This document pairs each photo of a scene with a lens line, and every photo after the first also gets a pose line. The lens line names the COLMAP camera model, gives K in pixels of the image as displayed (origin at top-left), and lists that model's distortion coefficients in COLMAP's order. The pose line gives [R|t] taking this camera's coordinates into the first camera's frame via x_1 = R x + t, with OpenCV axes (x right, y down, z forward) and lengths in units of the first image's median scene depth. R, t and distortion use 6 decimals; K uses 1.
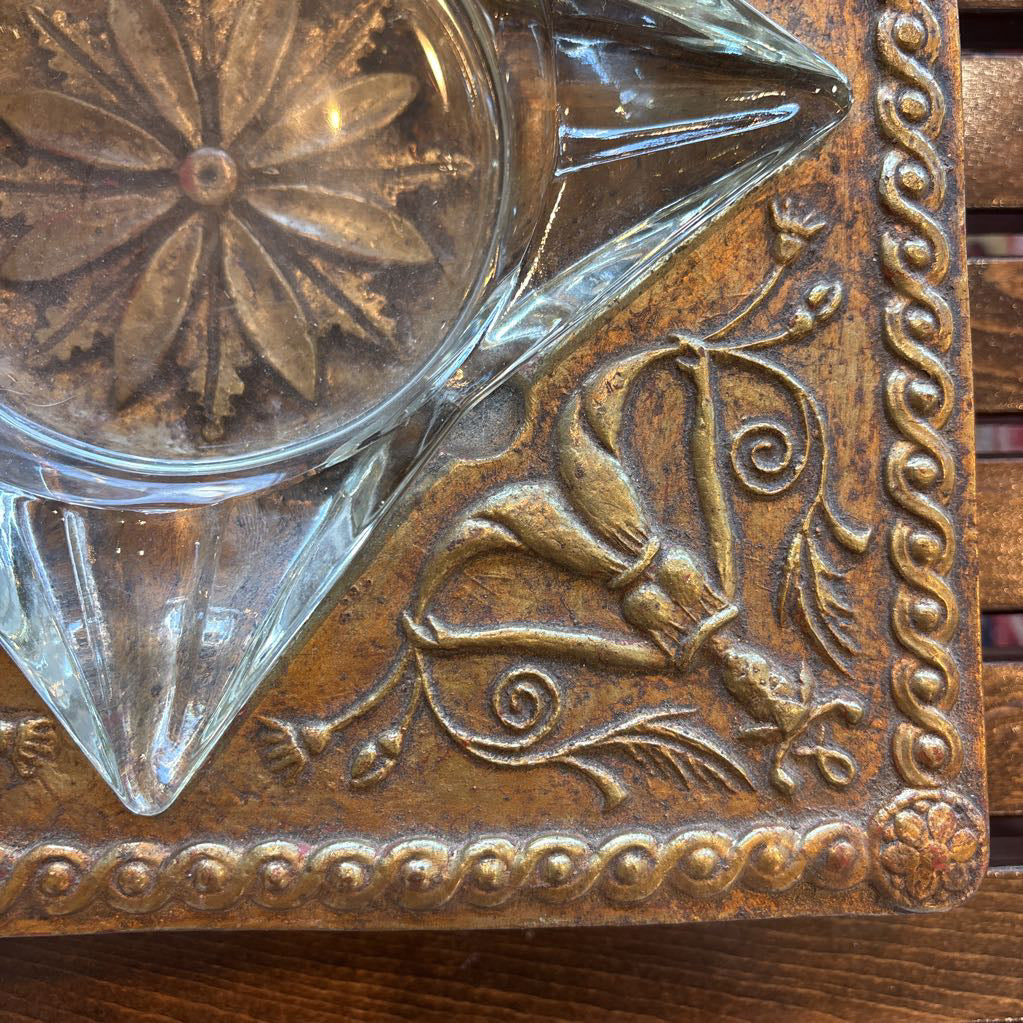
lens RADIAL K [[1172.9, 0, 526.3], [0, 1172.9, 525.3], [0, 0, 1]] dist [-0.015968, 0.000000]
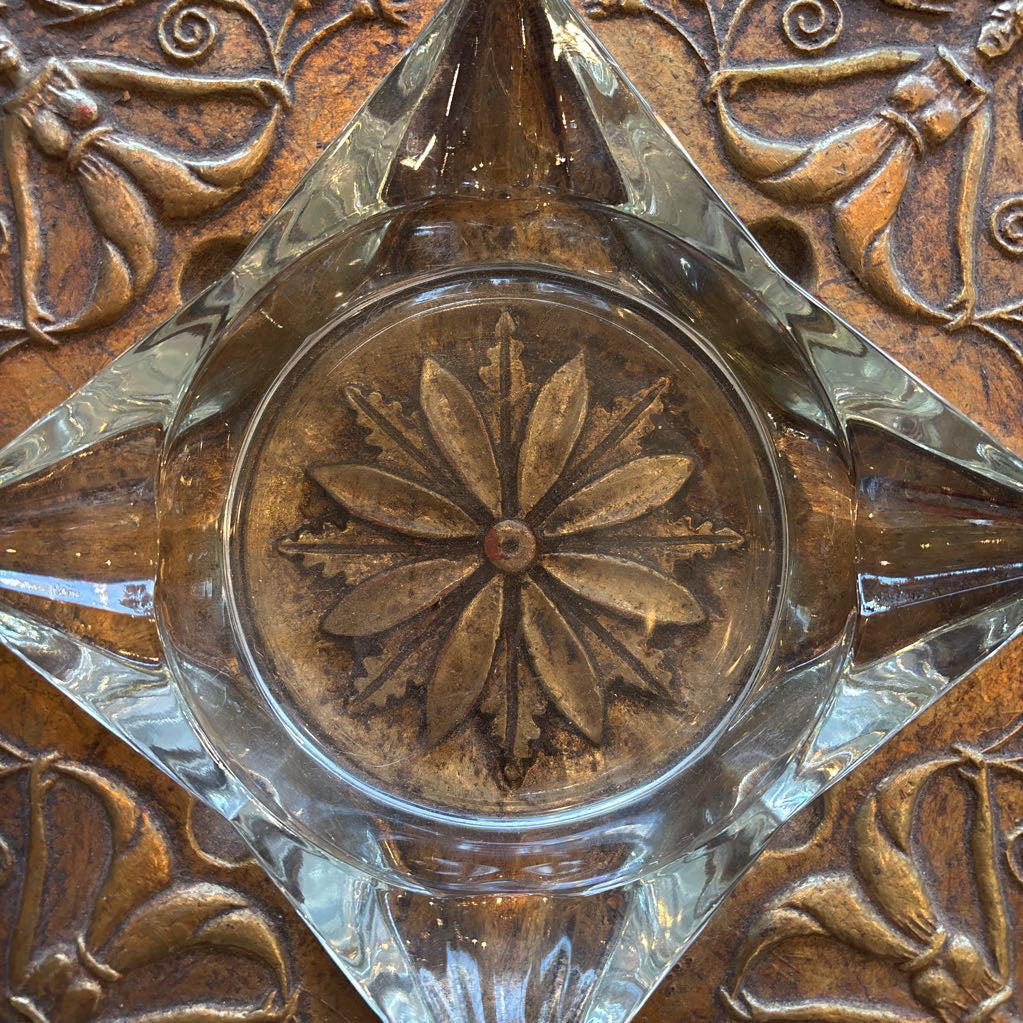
lens RADIAL K [[1104.9, 0, 512.8], [0, 1104.9, 509.8], [0, 0, 1]] dist [-0.015505, 0.000000]
pose [[0.999911, 0.010633, -0.008092, -0.305509], [-0.010539, 0.999877, 0.011589, -0.405565], [0.008214, -0.011503, 0.999900, -0.083096]]
